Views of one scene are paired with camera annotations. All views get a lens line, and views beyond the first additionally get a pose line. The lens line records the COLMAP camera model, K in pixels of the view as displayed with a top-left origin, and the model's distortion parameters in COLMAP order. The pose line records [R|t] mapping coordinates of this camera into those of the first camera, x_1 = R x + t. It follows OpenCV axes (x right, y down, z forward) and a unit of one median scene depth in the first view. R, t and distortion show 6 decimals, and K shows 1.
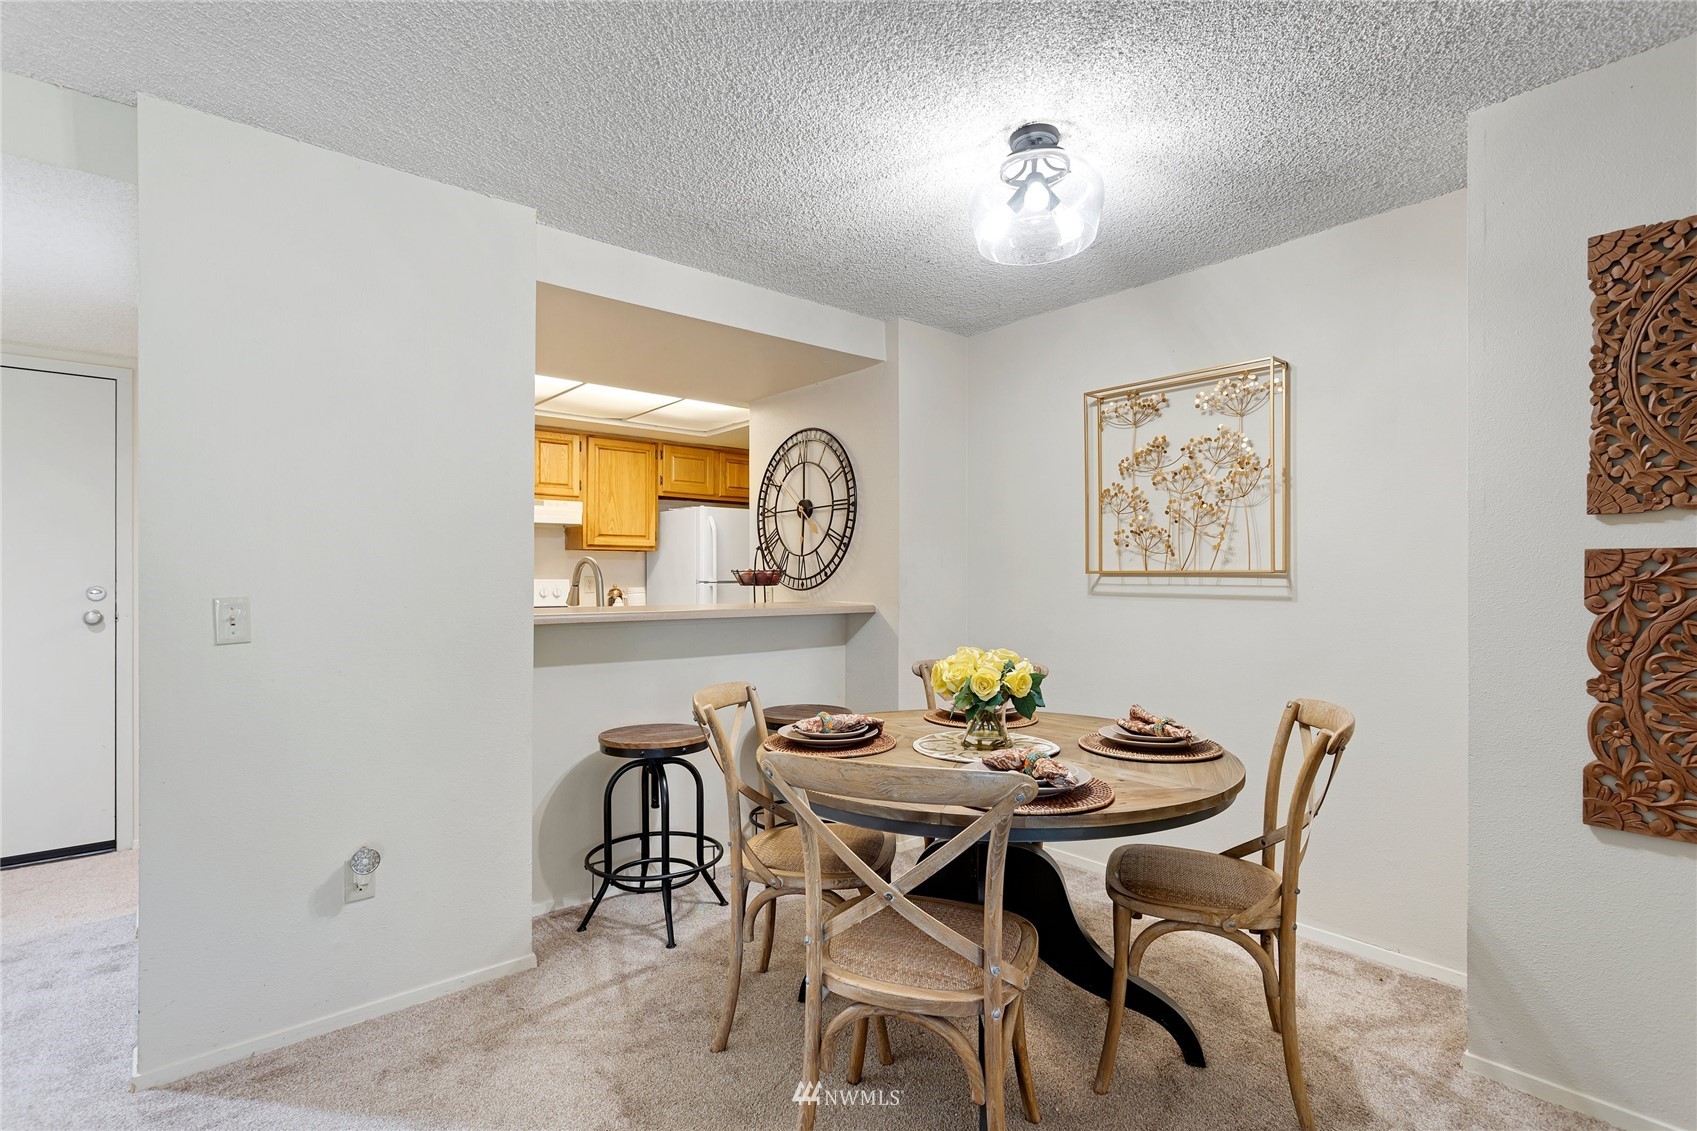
lens RADIAL K [[817.3, 0, 832.4], [0, 817.3, 580.3], [0, 0, 1]] dist [0.001215, 0.002169]
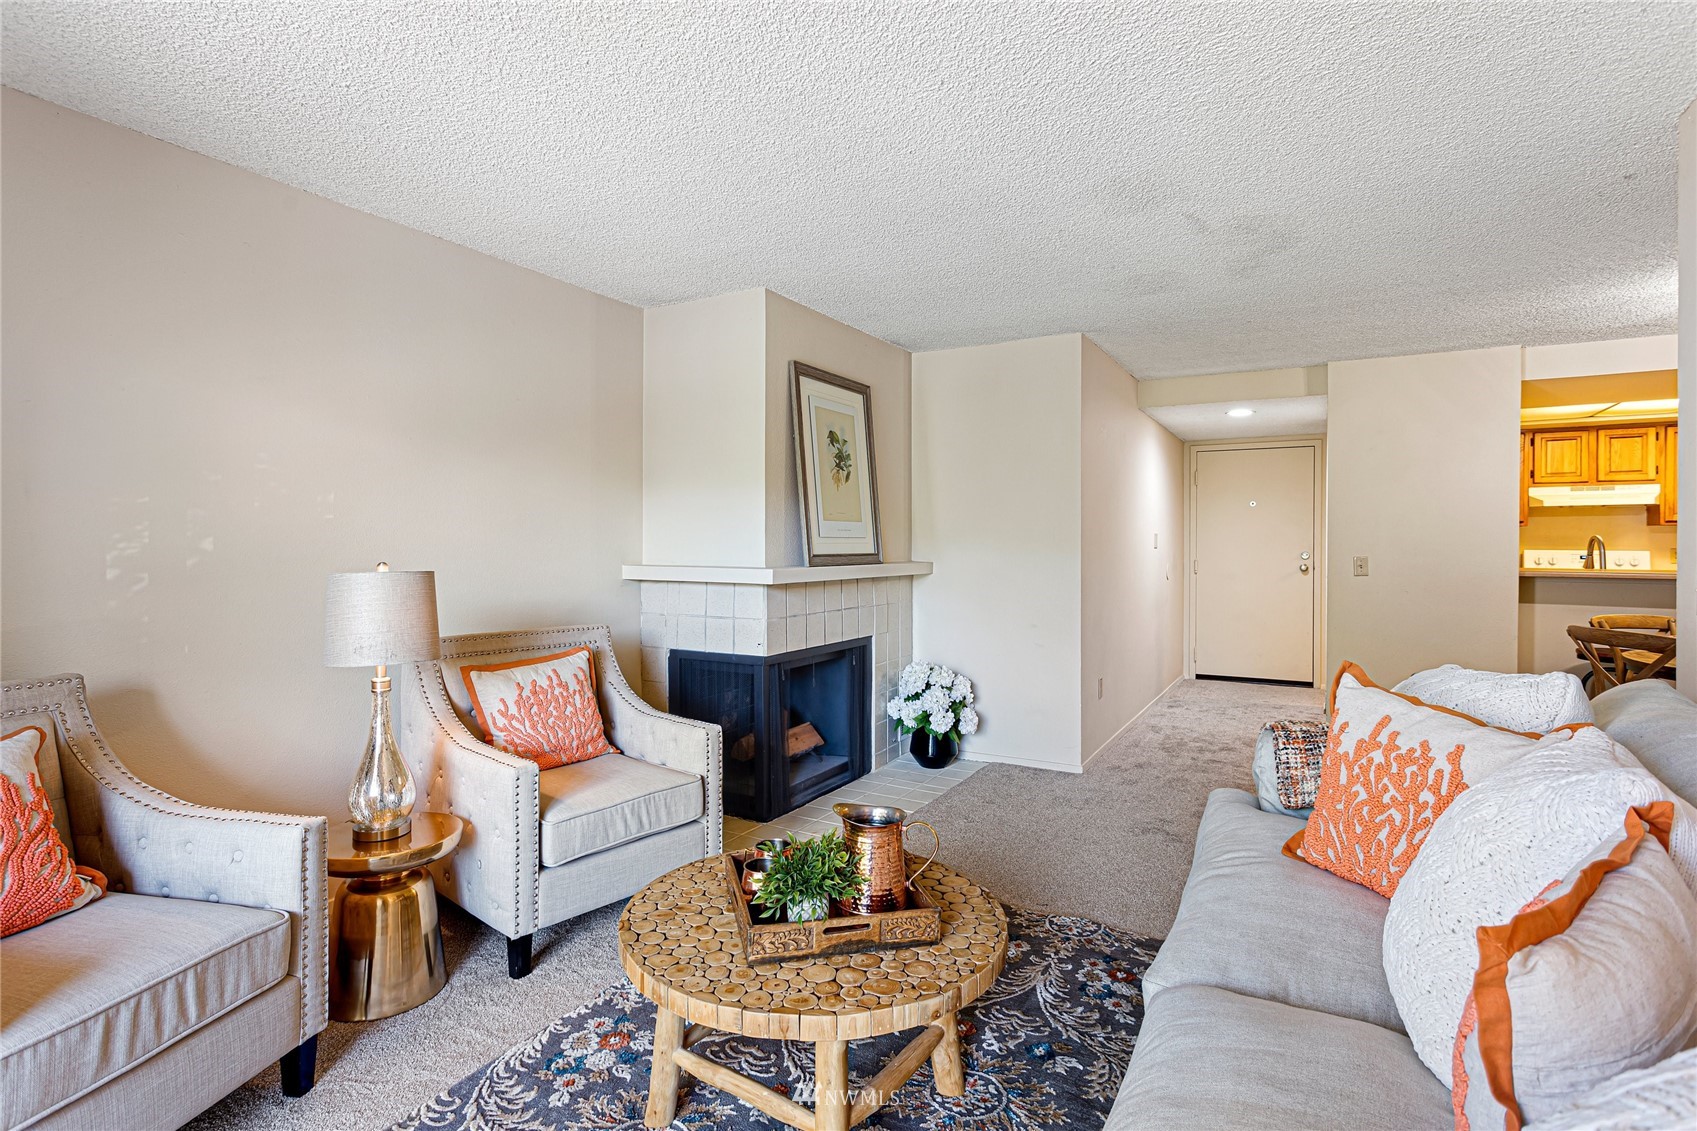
lens RADIAL K [[836.2, 0, 834.3], [0, 836.2, 543.9], [0, 0, 1]] dist [-0.012772, 0.000891]
pose [[0.337869, 0.000568, -0.941193, 0.545181], [-0.007462, 0.999970, -0.002075, -0.000137], [0.941164, 0.007725, 0.337863, -0.670004]]
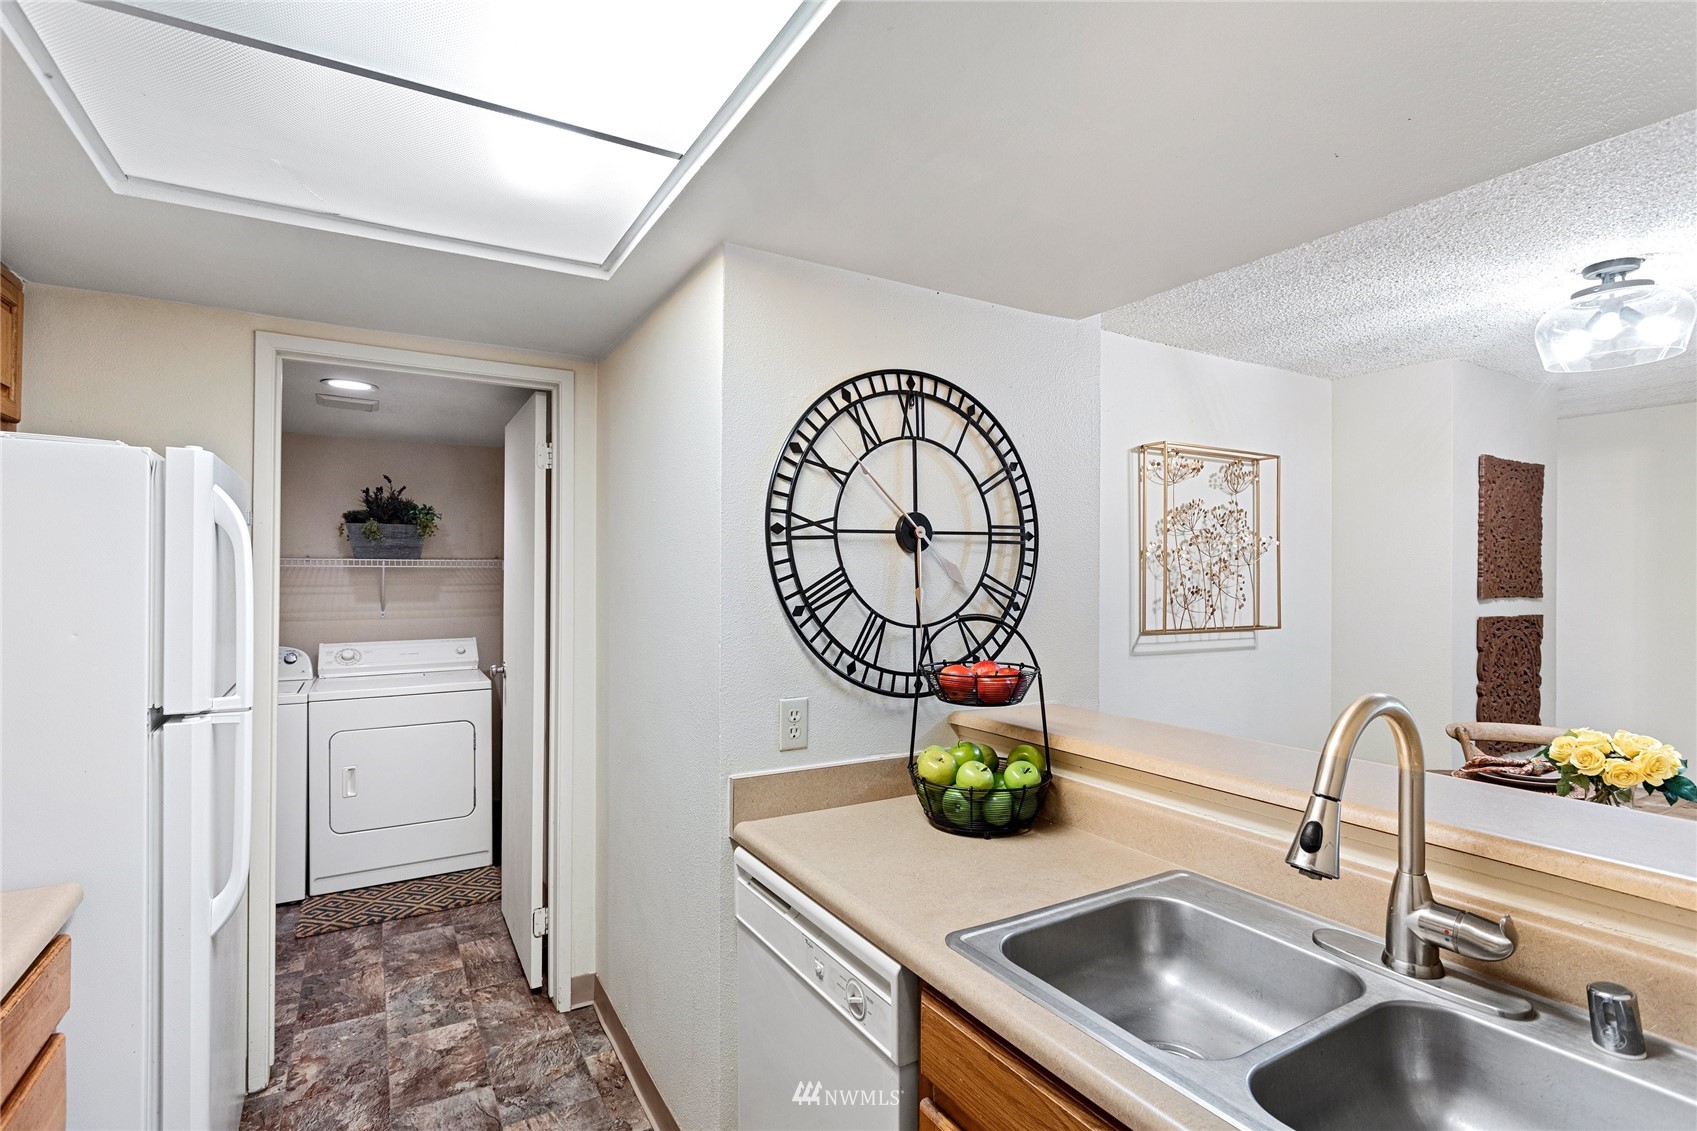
lens RADIAL K [[817.3, 0, 848.8], [0, 817.3, 571.1], [0, 0, 1]] dist [0.001215, 0.002169]
pose [[0.172647, 0.002054, 0.984982, -0.545598], [-0.000417, 0.999998, -0.002012, -0.064721], [-0.984984, -0.000064, 0.172648, 0.986647]]
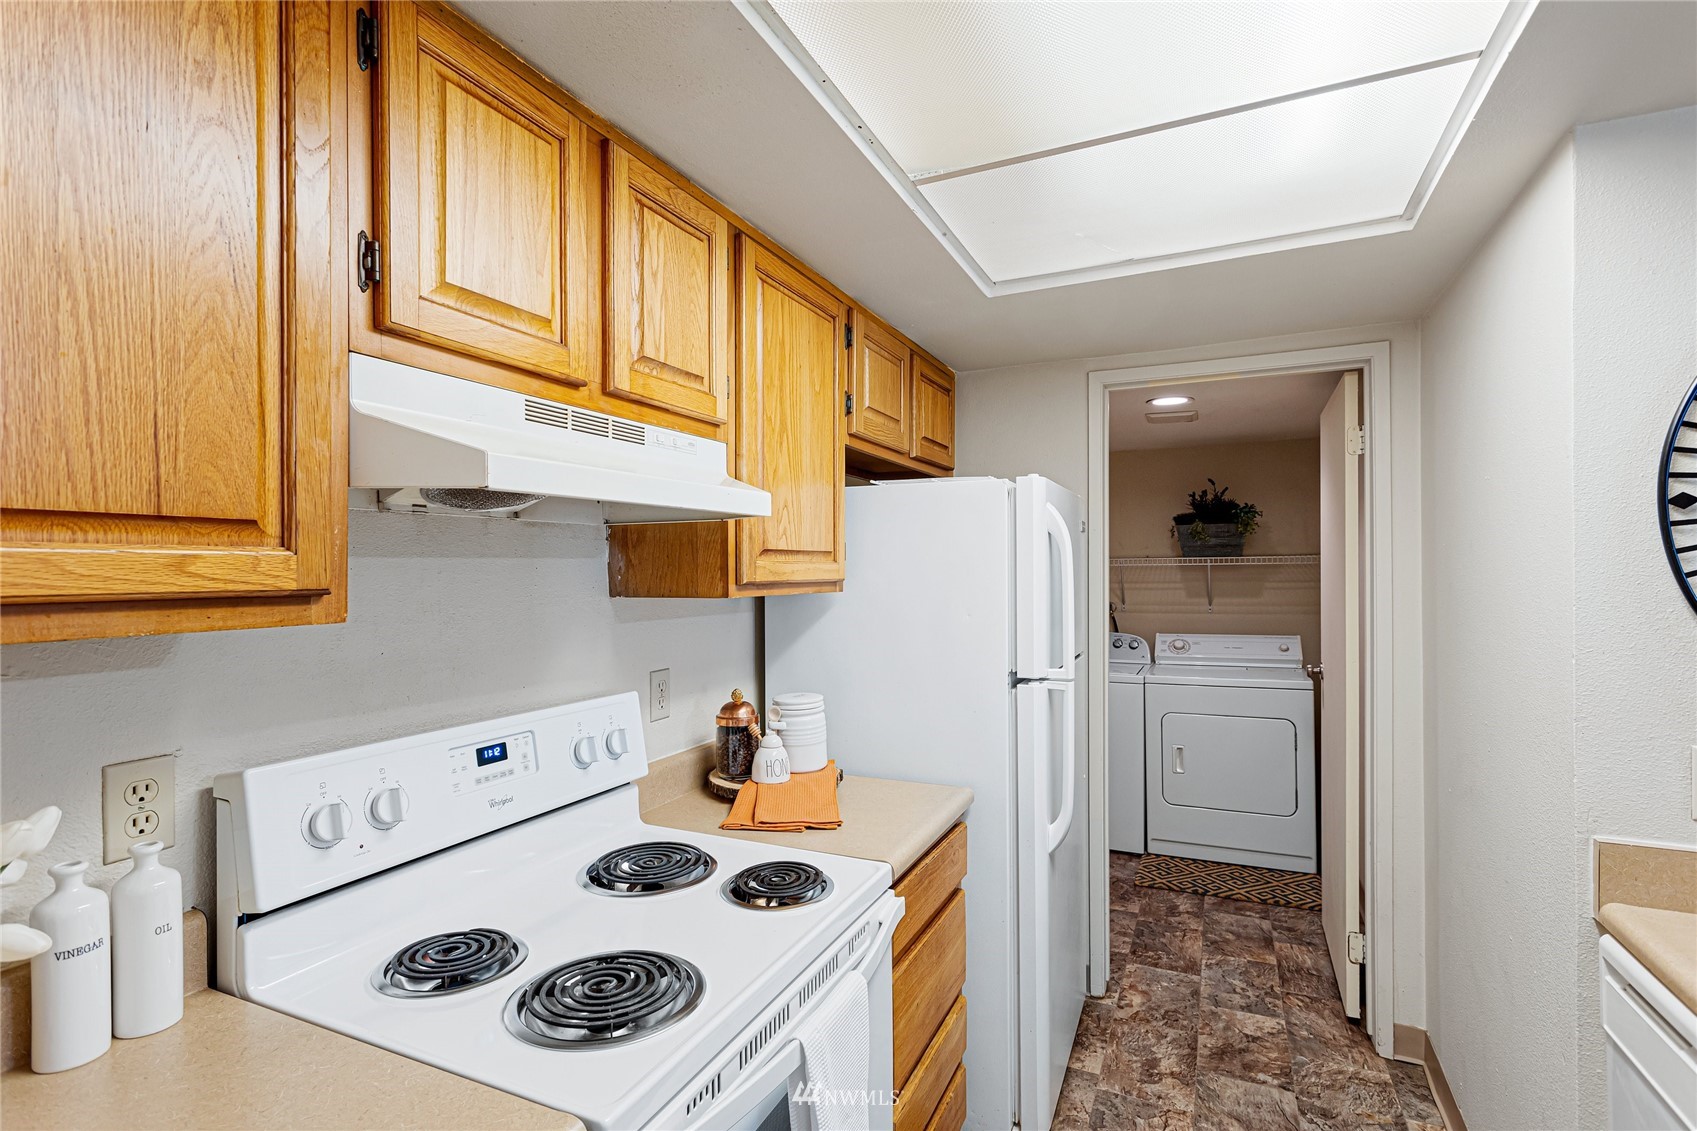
lens RADIAL K [[817.3, 0, 848.5], [0, 817.3, 572.2], [0, 0, 1]] dist [0.001215, 0.002169]
pose [[0.908836, -0.007835, 0.417081, -0.536361], [0.009621, 0.999951, -0.002180, -0.064125], [-0.417043, 0.005994, 0.908867, 0.960338]]
